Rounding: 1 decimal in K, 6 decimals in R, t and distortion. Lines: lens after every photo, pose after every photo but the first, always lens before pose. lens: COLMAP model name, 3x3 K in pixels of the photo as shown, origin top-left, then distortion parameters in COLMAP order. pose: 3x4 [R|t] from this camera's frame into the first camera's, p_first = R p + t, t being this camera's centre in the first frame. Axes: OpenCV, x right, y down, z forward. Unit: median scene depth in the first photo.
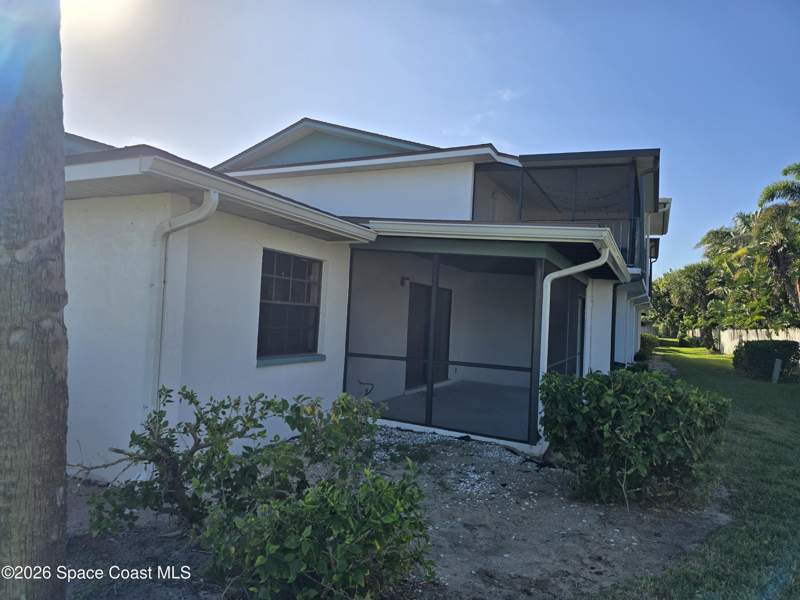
lens RADIAL K [[562.5, 0, 402.0], [0, 562.5, 305.3], [0, 0, 1]] dist [0.087558, -0.084357]
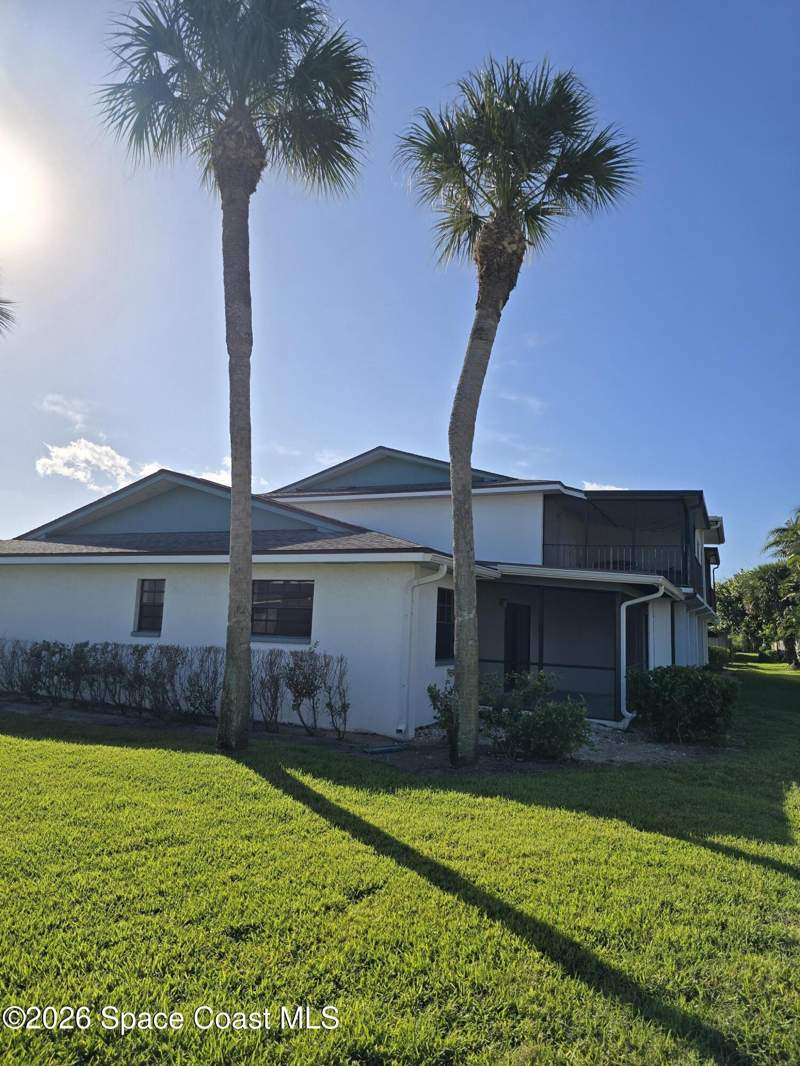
lens RADIAL K [[749.6, 0, 400.0], [0, 749.6, 533.0], [0, 0, 1]] dist [0.087558, -0.084357]
pose [[0.999950, -0.008285, 0.005675, -0.139520], [0.008827, 0.994613, -0.103279, -0.015548], [-0.004789, 0.103324, 0.994636, -0.406253]]
